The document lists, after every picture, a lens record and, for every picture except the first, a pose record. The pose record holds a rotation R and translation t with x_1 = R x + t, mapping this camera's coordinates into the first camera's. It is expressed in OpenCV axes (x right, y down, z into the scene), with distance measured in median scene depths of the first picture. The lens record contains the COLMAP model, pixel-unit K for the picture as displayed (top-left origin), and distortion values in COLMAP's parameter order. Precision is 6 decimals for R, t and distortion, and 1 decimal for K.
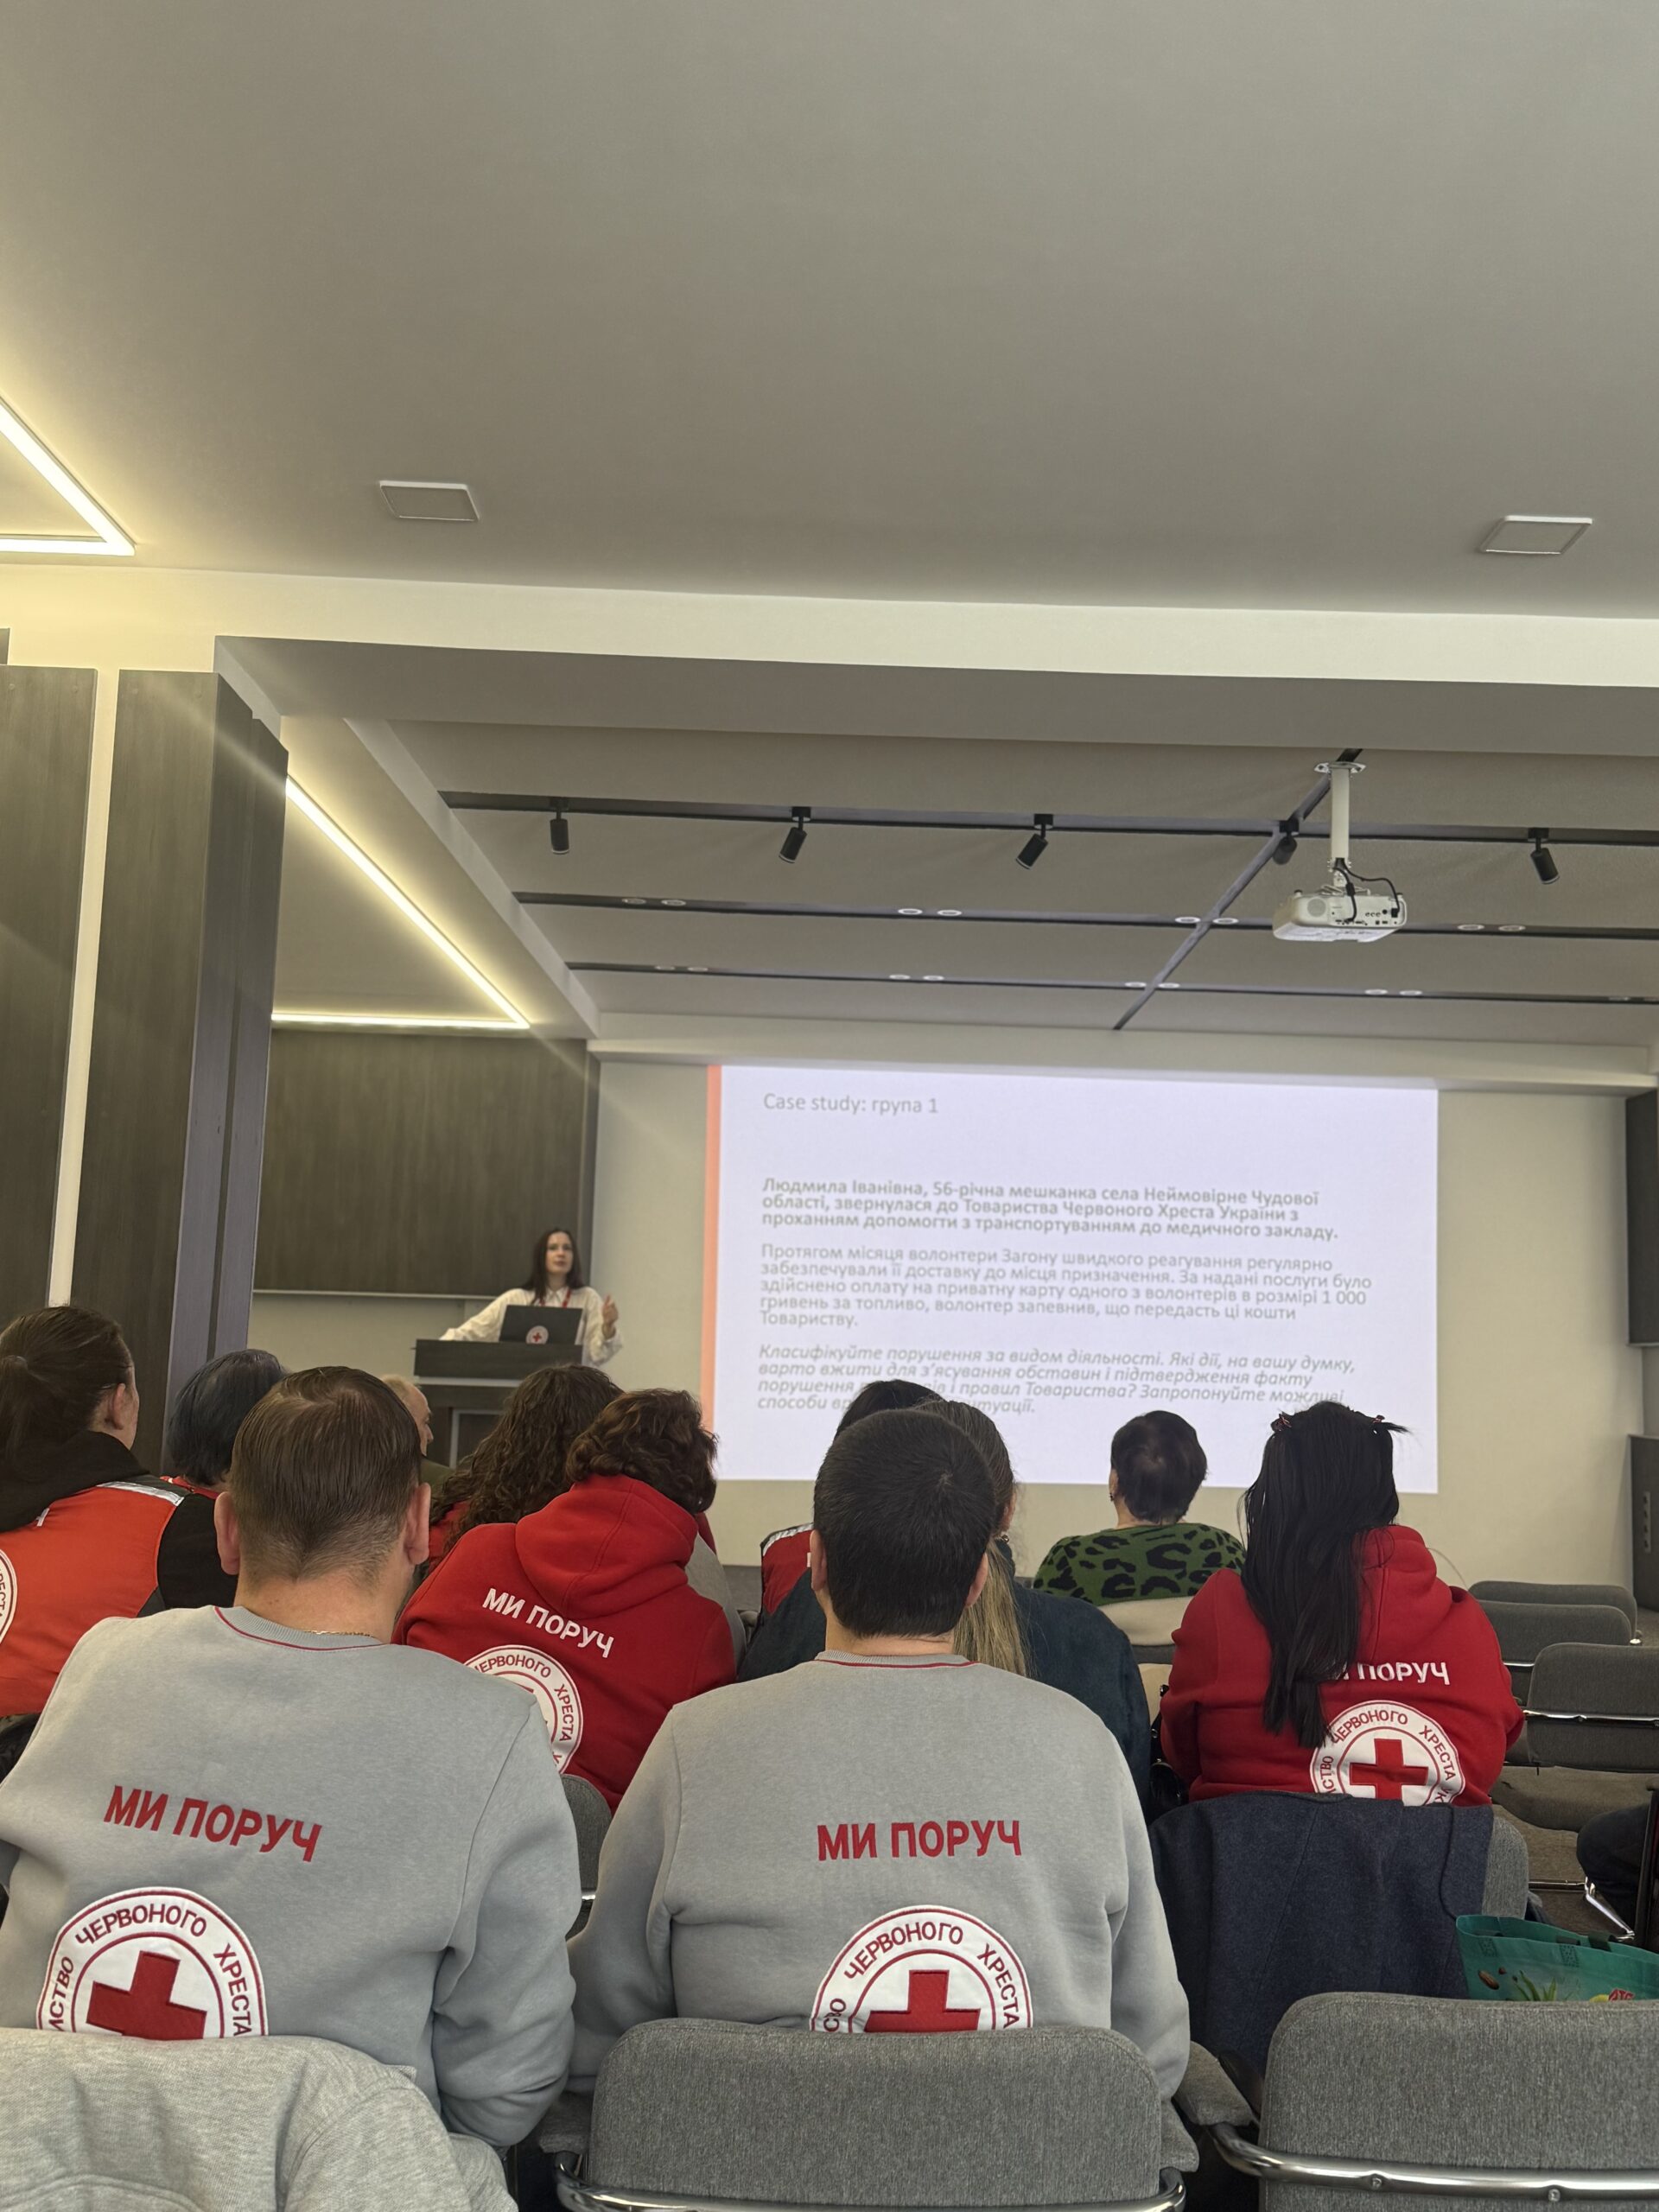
lens RADIAL K [[2069.6, 0, 880.4], [0, 2069.6, 1092.2], [0, 0, 1]] dist [0.044535, 0.000000]
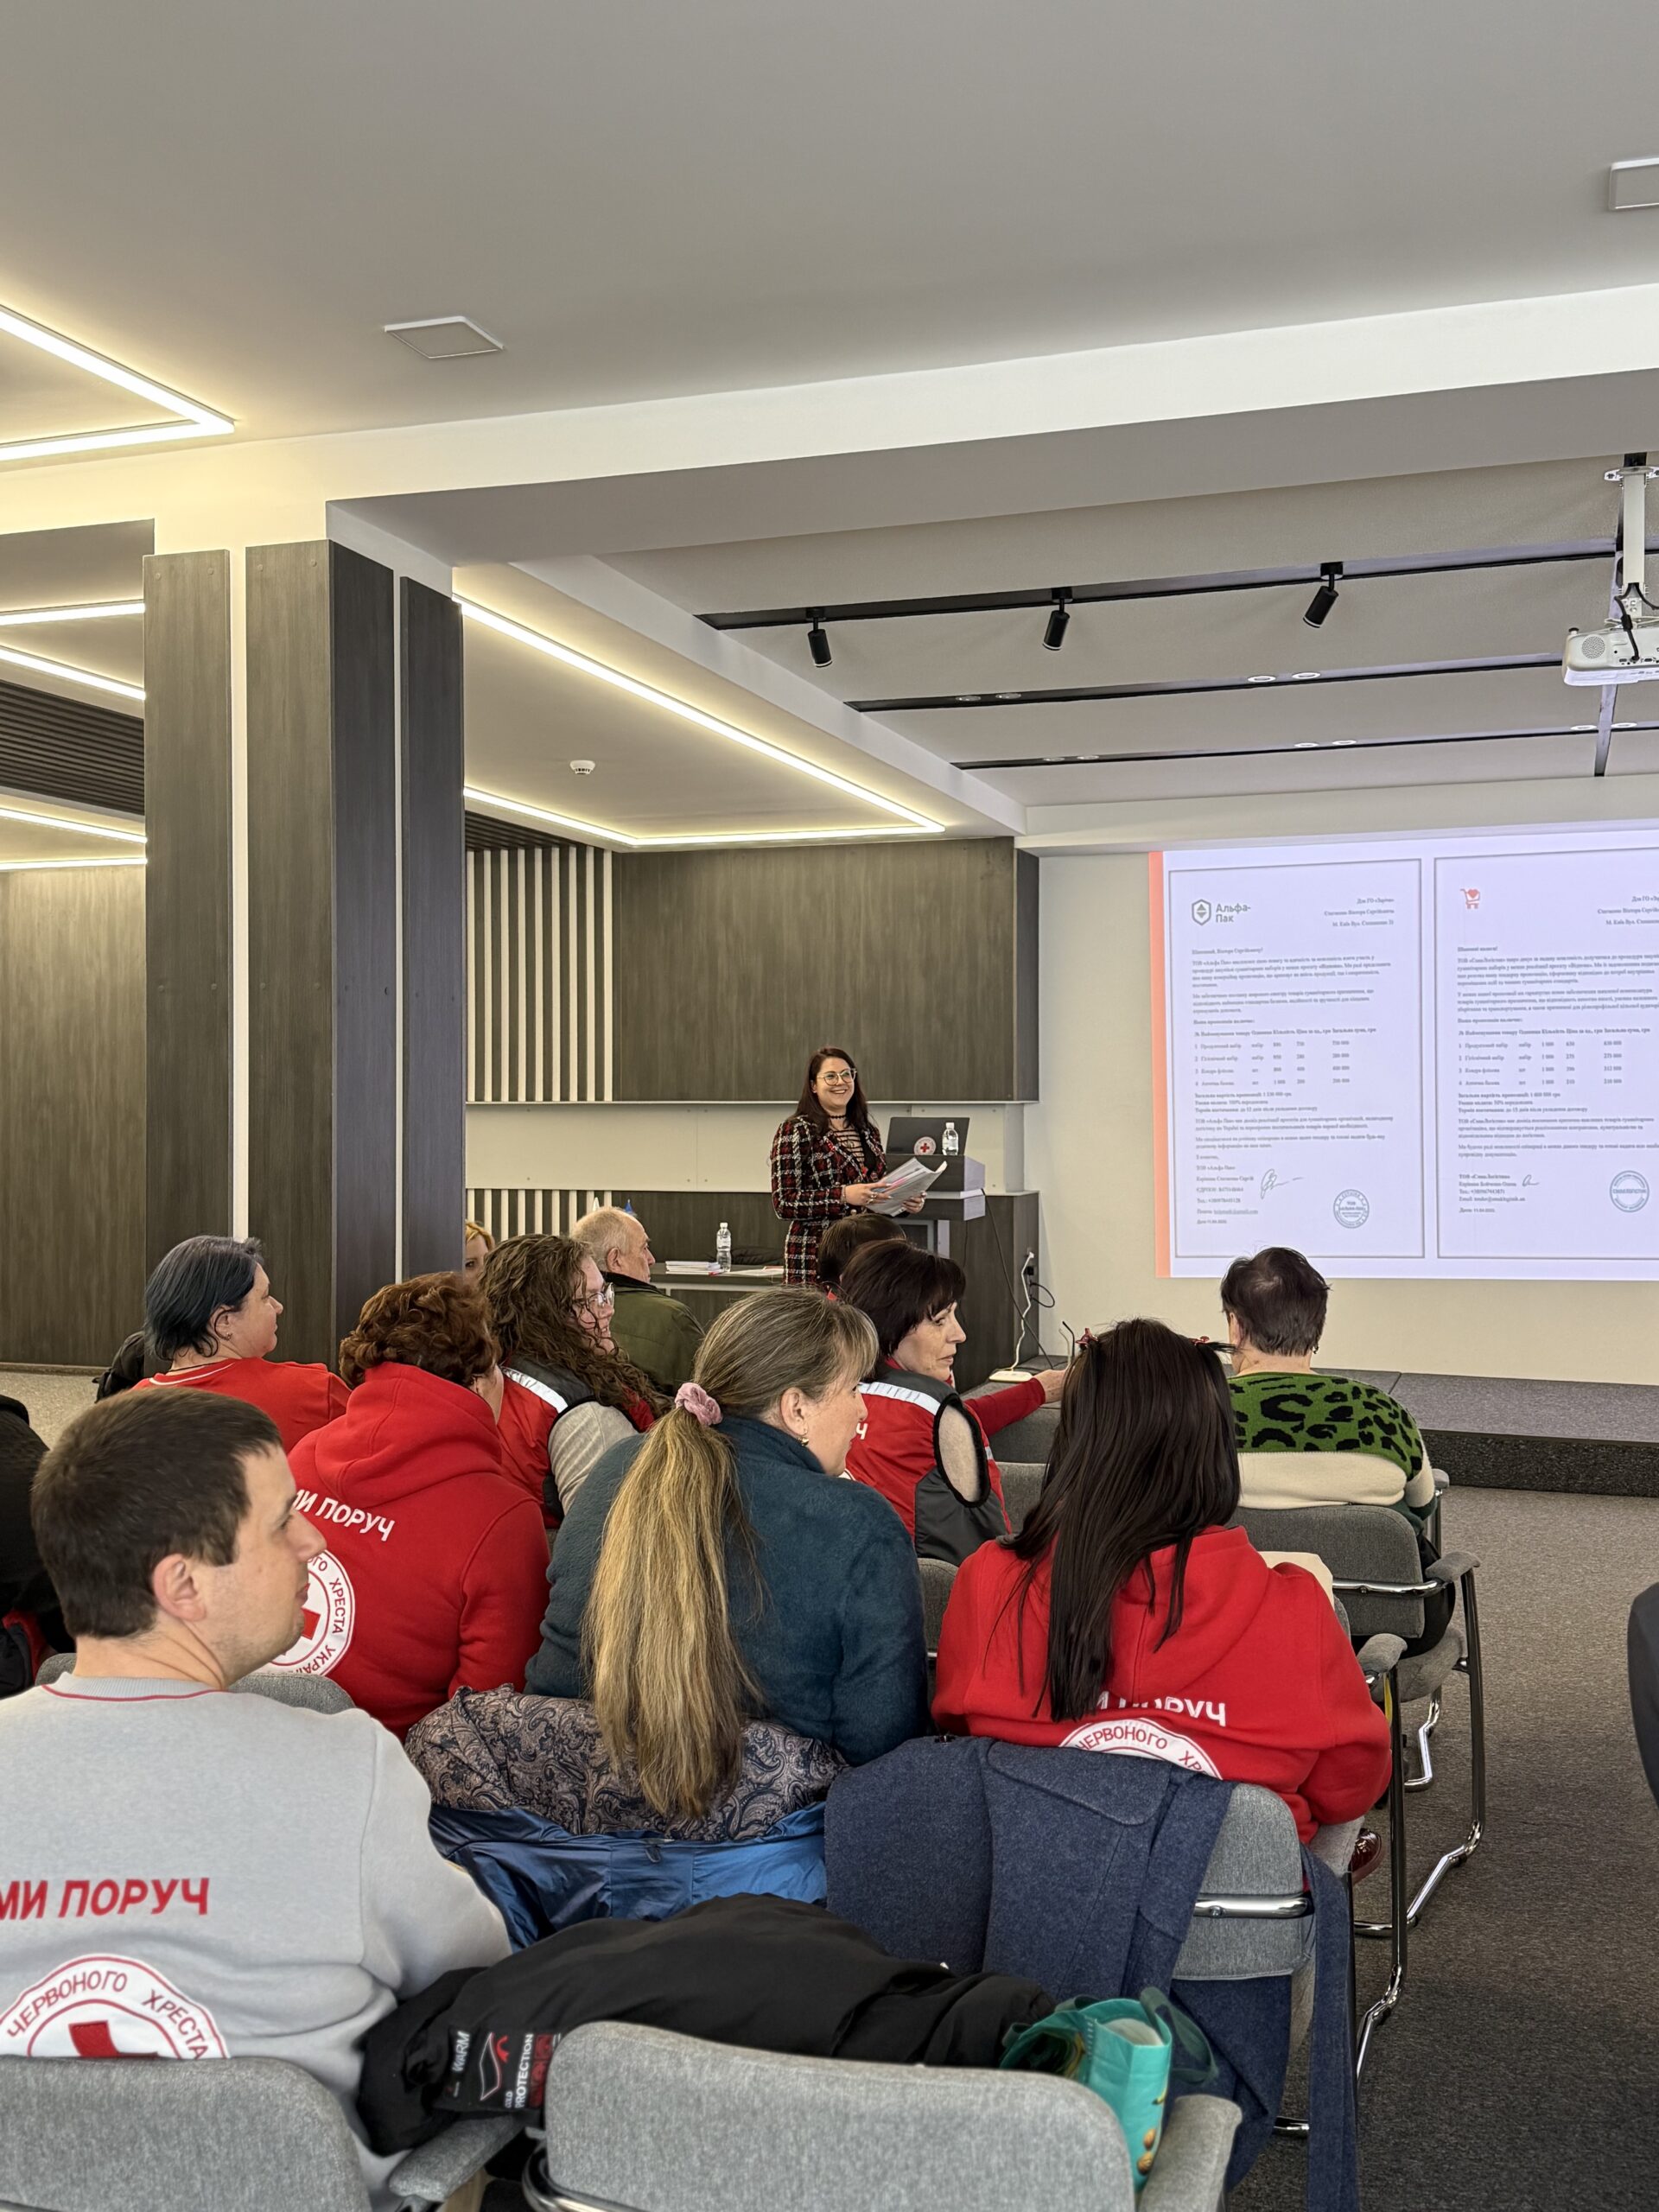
lens RADIAL K [[2069.6, 0, 881.5], [0, 2069.6, 1101.9], [0, 0, 1]] dist [0.044535, 0.000000]
pose [[0.944555, -0.032870, -0.326704, 0.207348], [0.070589, 0.992040, 0.104276, -0.013524], [0.320676, -0.121556, 0.939357, 0.083178]]
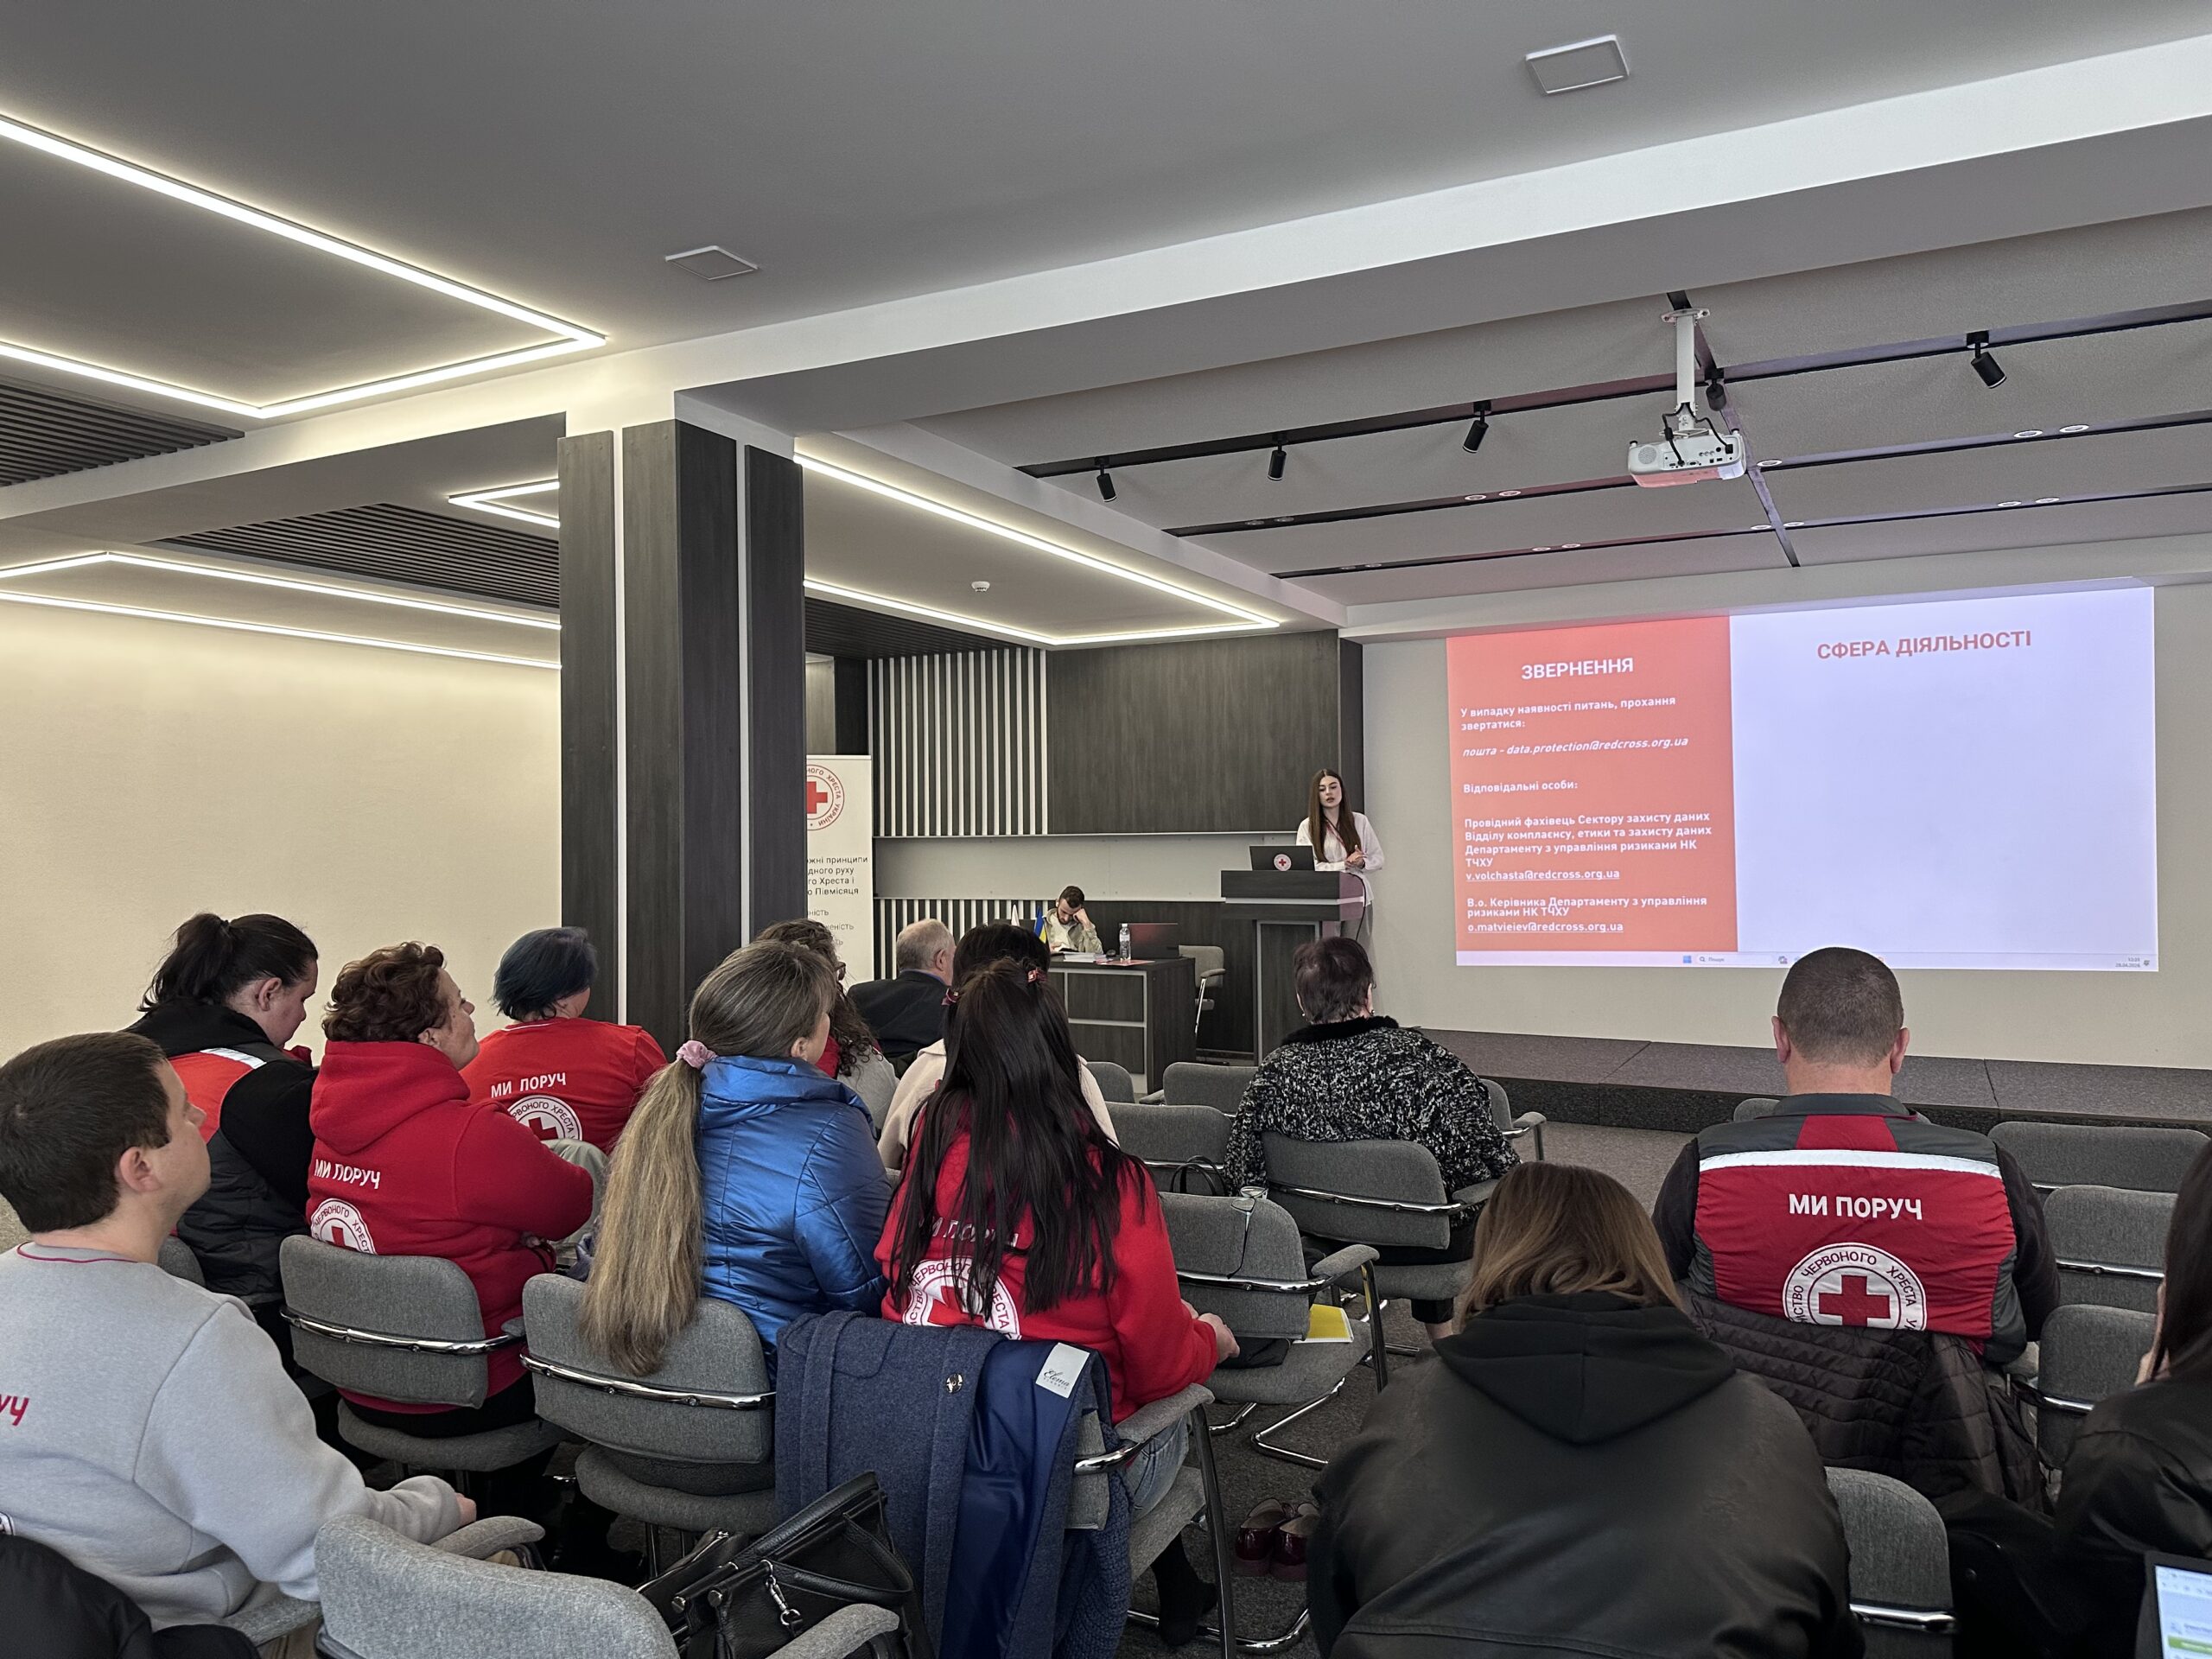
lens RADIAL K [[1535.7, 0, 1142.4], [0, 1535.7, 830.8], [0, 0, 1]] dist [0.043677, -0.017131]
pose [[0.884631, -0.043998, -0.464211, 0.339116], [0.094794, 0.991719, 0.086651, 0.008057], [0.456554, -0.120659, 0.881476, 0.164594]]
